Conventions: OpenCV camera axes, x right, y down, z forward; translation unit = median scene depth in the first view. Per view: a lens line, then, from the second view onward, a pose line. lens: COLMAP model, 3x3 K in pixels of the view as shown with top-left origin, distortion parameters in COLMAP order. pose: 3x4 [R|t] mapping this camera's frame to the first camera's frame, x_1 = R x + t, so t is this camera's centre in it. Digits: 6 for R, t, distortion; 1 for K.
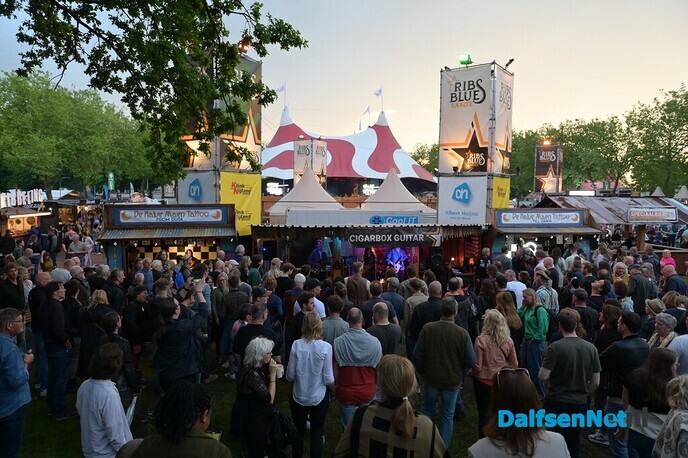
lens RADIAL K [[489.3, 0, 344.0], [0, 489.3, 229.0], [0, 0, 1]] dist [-0.001109, -0.001118]
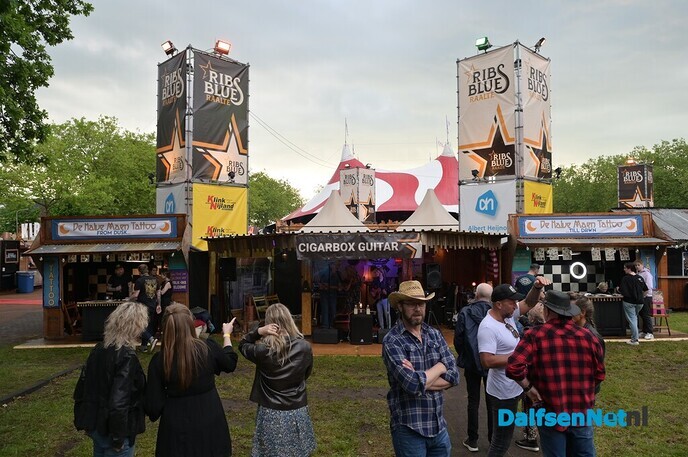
lens RADIAL K [[489.3, 0, 344.0], [0, 489.3, 228.5], [0, 0, 1]] dist [-0.001109, -0.001118]
pose [[0.984193, -0.023317, -0.175559, 0.154652], [0.007393, 0.995840, -0.090817, 0.042291], [0.176946, 0.088084, 0.980271, 0.169345]]
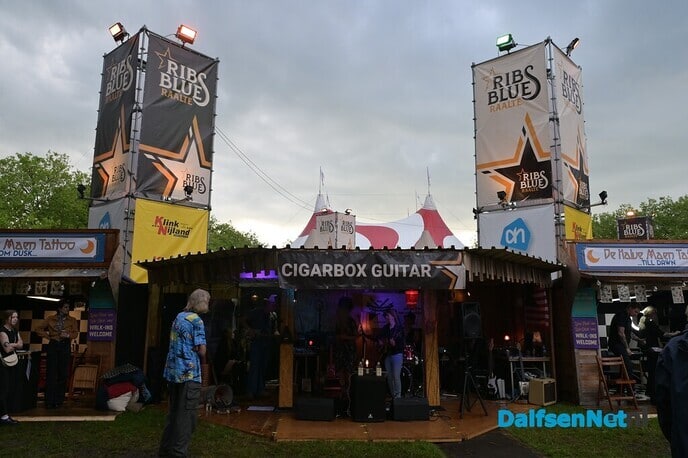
lens RADIAL K [[512.2, 0, 339.3], [0, 512.2, 227.1], [0, 0, 1]] dist [-0.023178, -0.004189]
pose [[0.992359, -0.024020, -0.121024, 0.096494], [-0.002538, 0.976686, -0.214656, 0.063514], [0.123359, 0.213323, 0.969162, 0.332175]]
